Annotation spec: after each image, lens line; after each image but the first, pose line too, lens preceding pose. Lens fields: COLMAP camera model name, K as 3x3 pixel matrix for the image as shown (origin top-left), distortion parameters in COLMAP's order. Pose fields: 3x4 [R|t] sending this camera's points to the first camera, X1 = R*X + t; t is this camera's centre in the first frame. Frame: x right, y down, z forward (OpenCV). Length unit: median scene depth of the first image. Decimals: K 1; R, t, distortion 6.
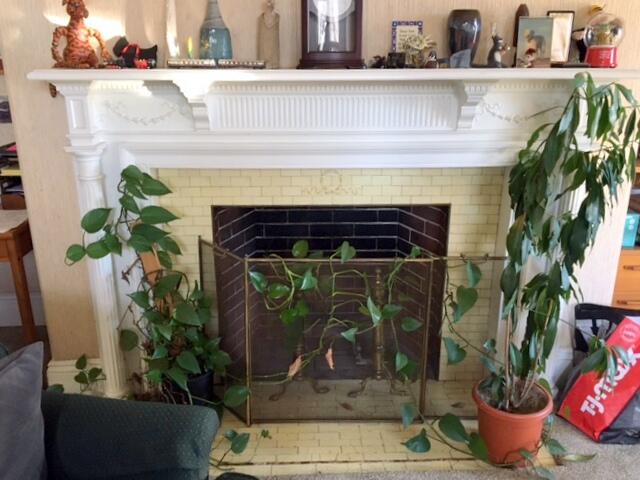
lens RADIAL K [[568.2, 0, 320.5], [0, 568.2, 240.2], [0, 0, 1]] dist [0.105089, -0.167036]
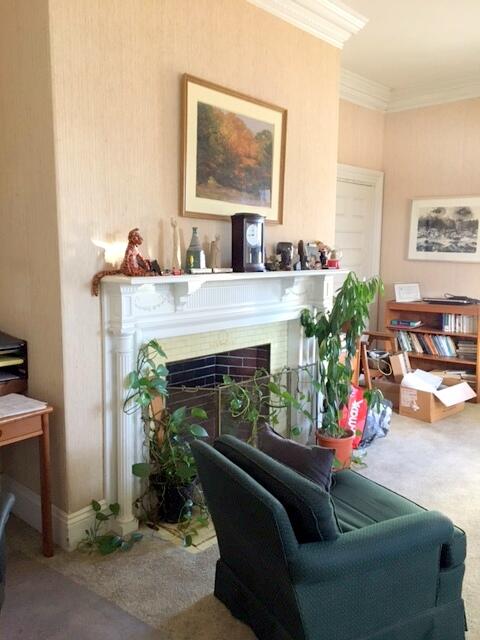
lens RADIAL K [[568.2, 0, 241.9], [0, 568.2, 317.8], [0, 0, 1]] dist [0.105089, -0.167036]
pose [[0.683058, -0.081340, 0.725820, -1.216013], [0.214099, 0.972421, -0.092509, 0.004572], [-0.698279, 0.218587, 0.681635, -0.170581]]
